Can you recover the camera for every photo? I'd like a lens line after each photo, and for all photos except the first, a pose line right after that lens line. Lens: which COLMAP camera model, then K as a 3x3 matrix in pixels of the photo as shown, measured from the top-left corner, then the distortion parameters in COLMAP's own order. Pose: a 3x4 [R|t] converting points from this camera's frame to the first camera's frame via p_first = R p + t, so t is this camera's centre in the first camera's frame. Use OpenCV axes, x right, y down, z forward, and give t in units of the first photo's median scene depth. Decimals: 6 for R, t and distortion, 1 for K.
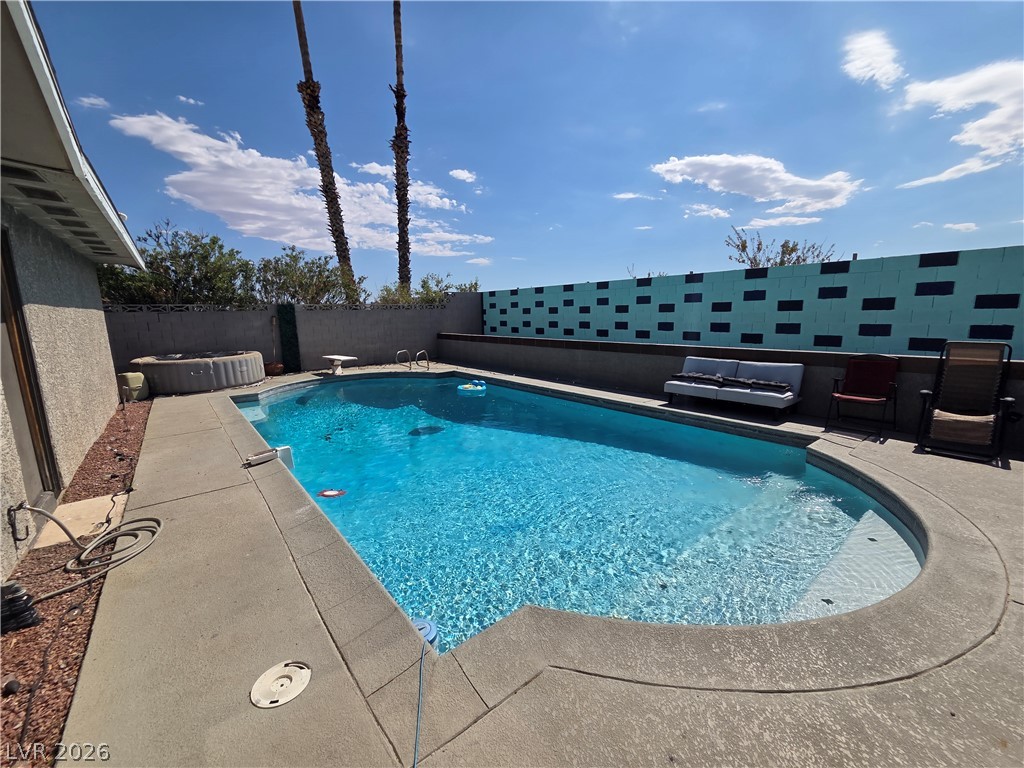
lens RADIAL K [[418.1, 0, 509.5], [0, 418.1, 383.0], [0, 0, 1]] dist [0.007853, -0.001856]
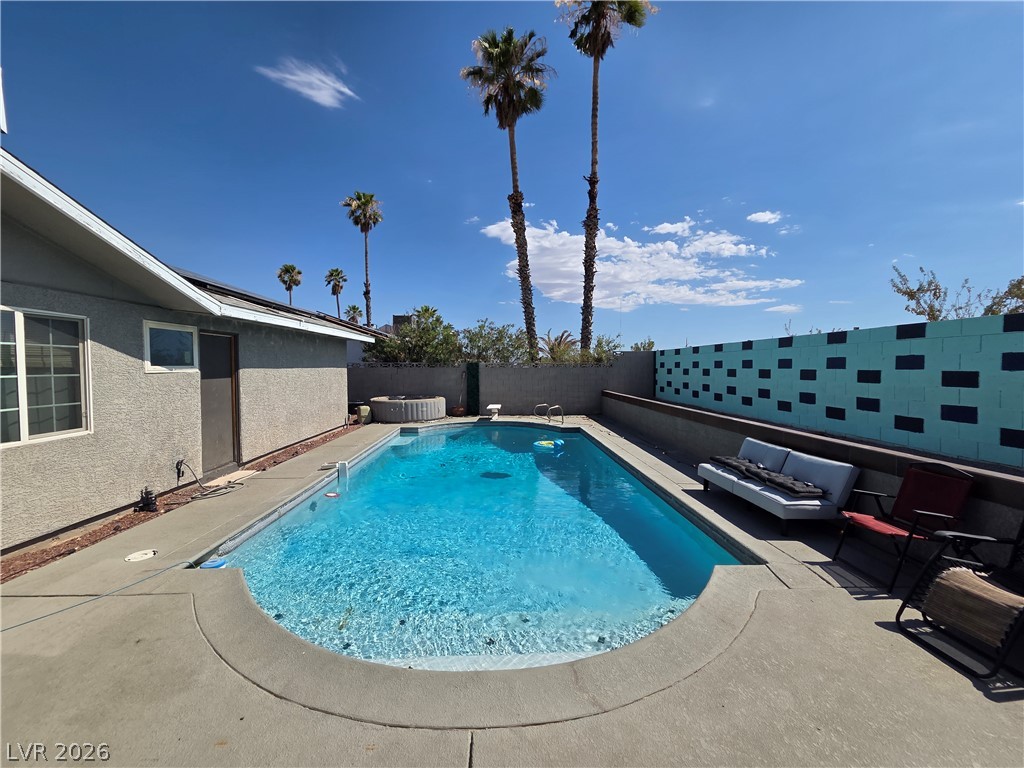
lens RADIAL K [[418.1, 0, 506.5], [0, 418.1, 381.6], [0, 0, 1]] dist [0.007853, -0.001856]
pose [[0.797607, 0.039368, -0.601891, 0.302524], [-0.115646, 0.989336, -0.088540, -0.024820], [0.591987, 0.140227, 0.793654, 0.038808]]
